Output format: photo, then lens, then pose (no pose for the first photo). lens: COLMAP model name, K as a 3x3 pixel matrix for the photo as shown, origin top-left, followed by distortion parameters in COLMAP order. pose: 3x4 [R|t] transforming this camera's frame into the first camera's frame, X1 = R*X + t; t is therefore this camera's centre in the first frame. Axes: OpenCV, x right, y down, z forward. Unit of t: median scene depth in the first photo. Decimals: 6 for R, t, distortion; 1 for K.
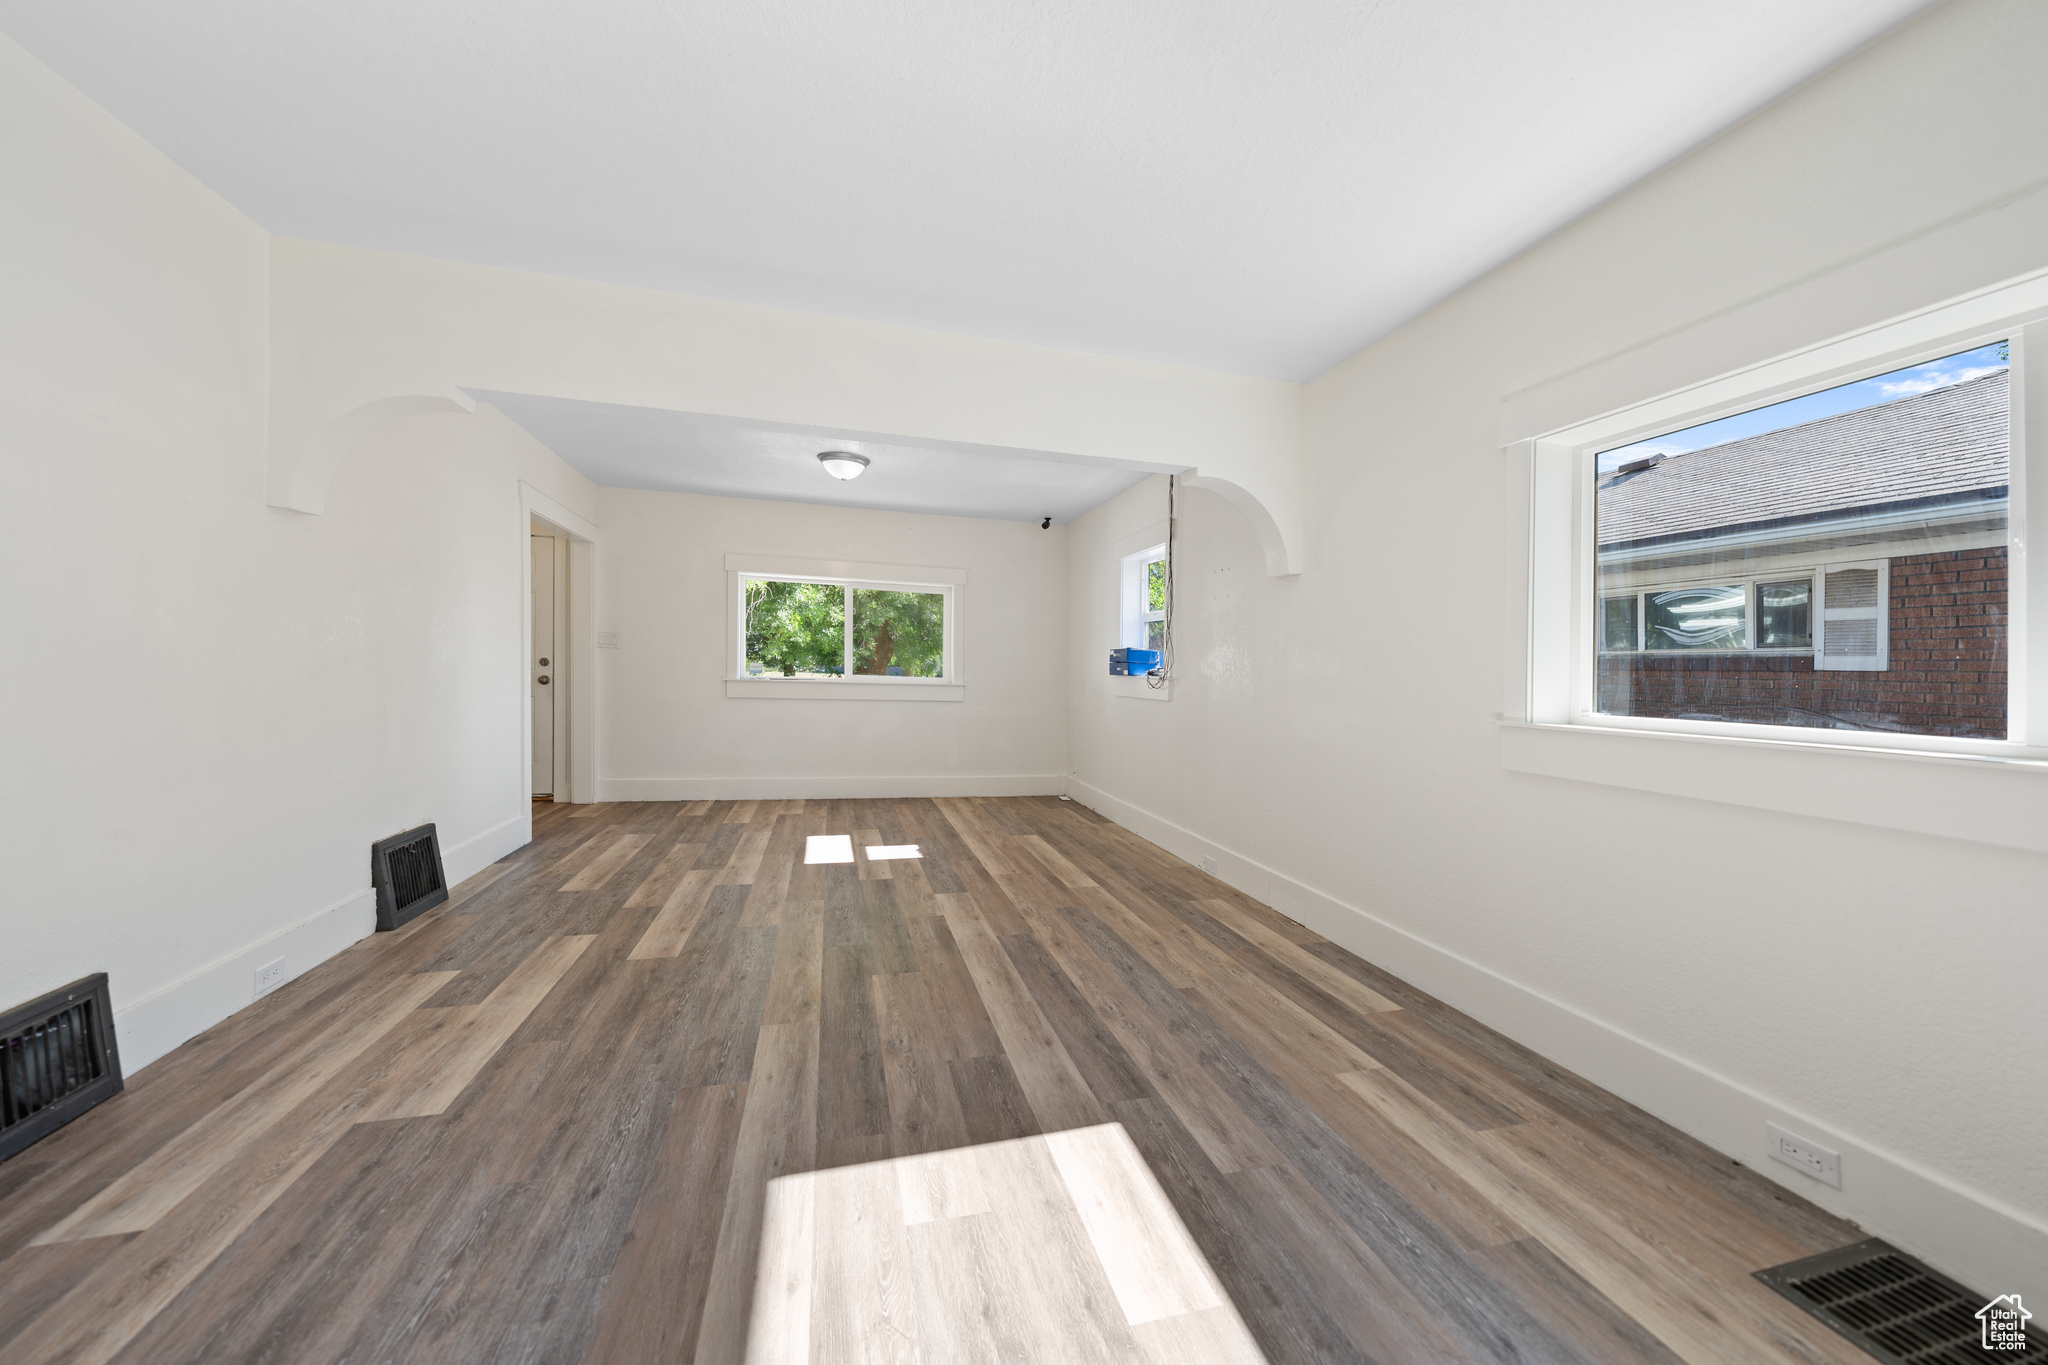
lens RADIAL K [[708.7, 0, 1024.1], [0, 708.7, 654.7], [0, 0, 1]] dist [-0.002845, 0.000186]
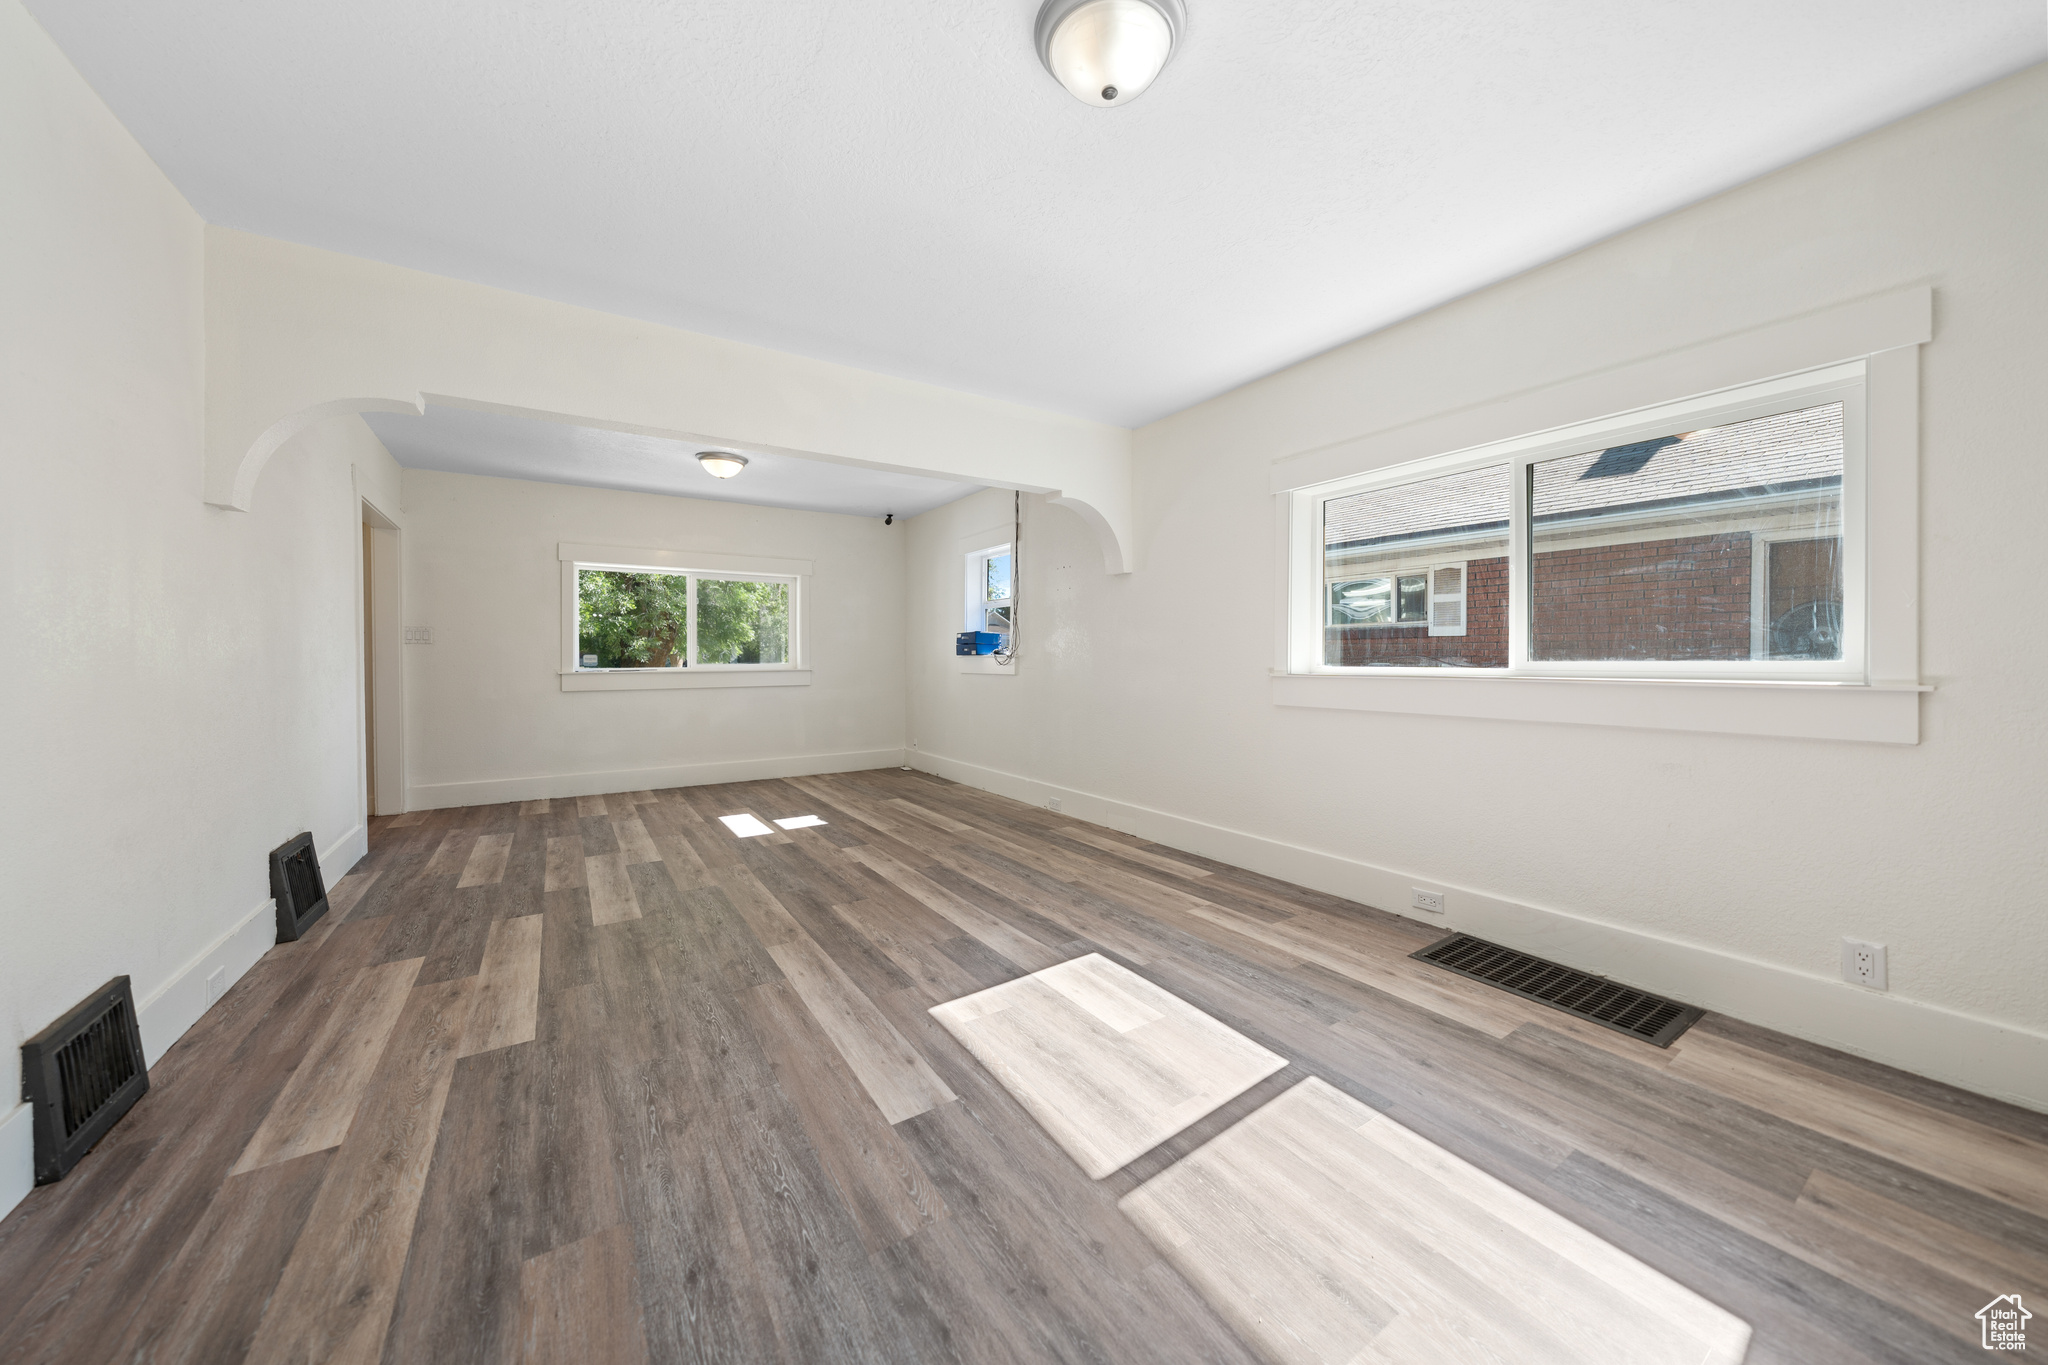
lens RADIAL K [[702.9, 0, 1018.9], [0, 702.9, 664.8], [0, 0, 1]] dist [-0.001256, -0.000211]
pose [[0.950062, -0.036288, 0.309943, -0.237513], [0.024720, 0.998846, 0.041169, -0.000633], [-0.311080, -0.031451, 0.949863, -0.202888]]
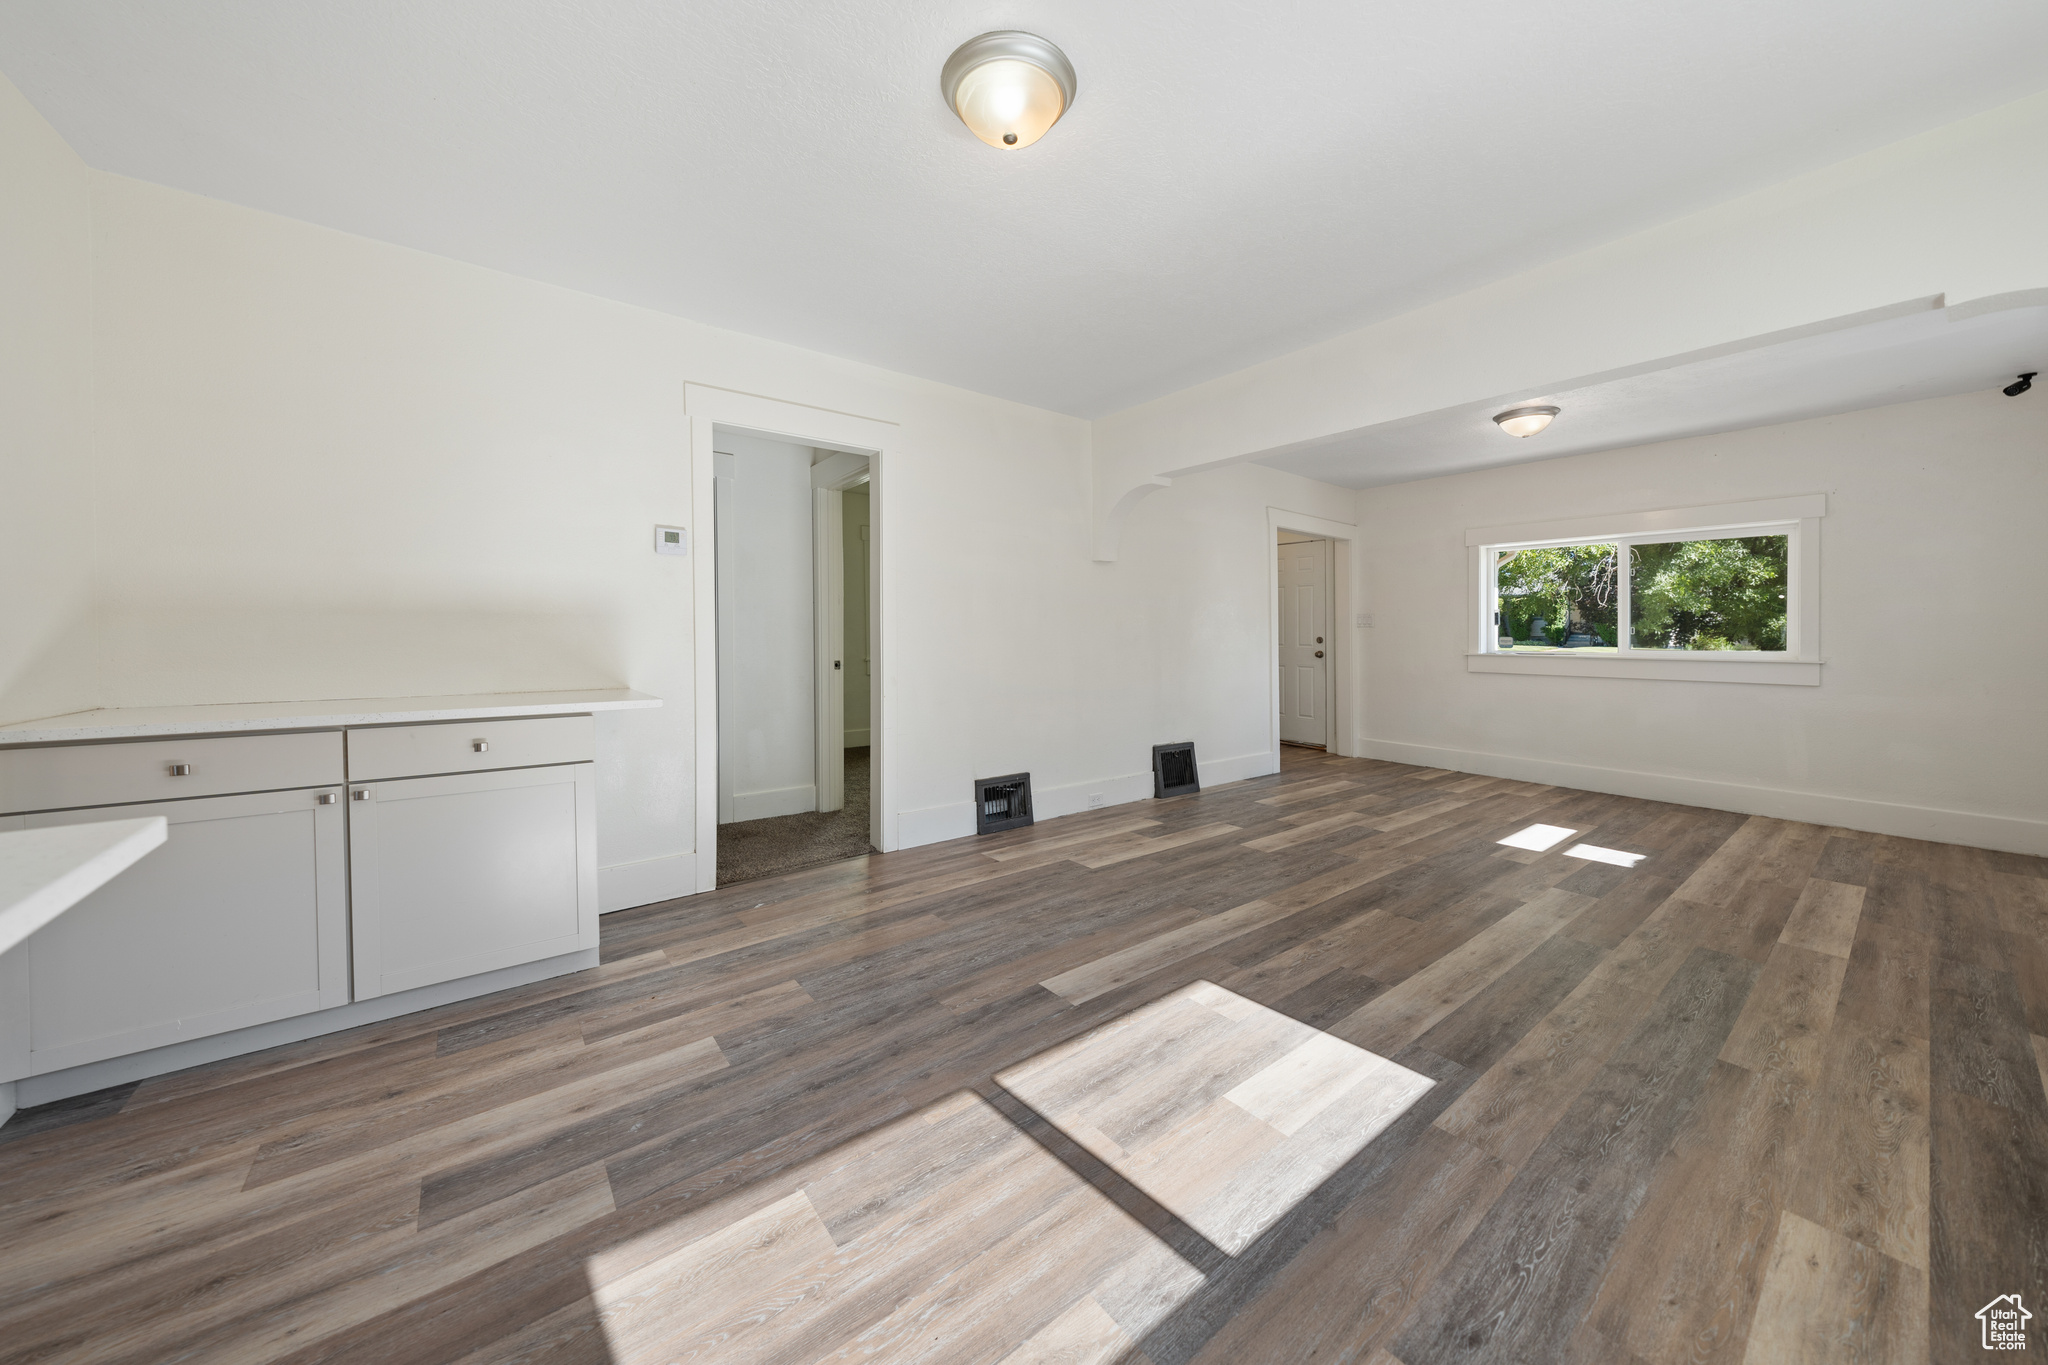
lens RADIAL K [[711.4, 0, 1024.0], [0, 711.4, 682.5], [0, 0, 1]] dist [-0.000513, -0.000088]
pose [[0.387719, 0.035550, -0.921092, 0.531437], [0.024029, 0.998527, 0.048654, 0.021731], [0.921464, -0.040997, 0.386293, 0.052562]]
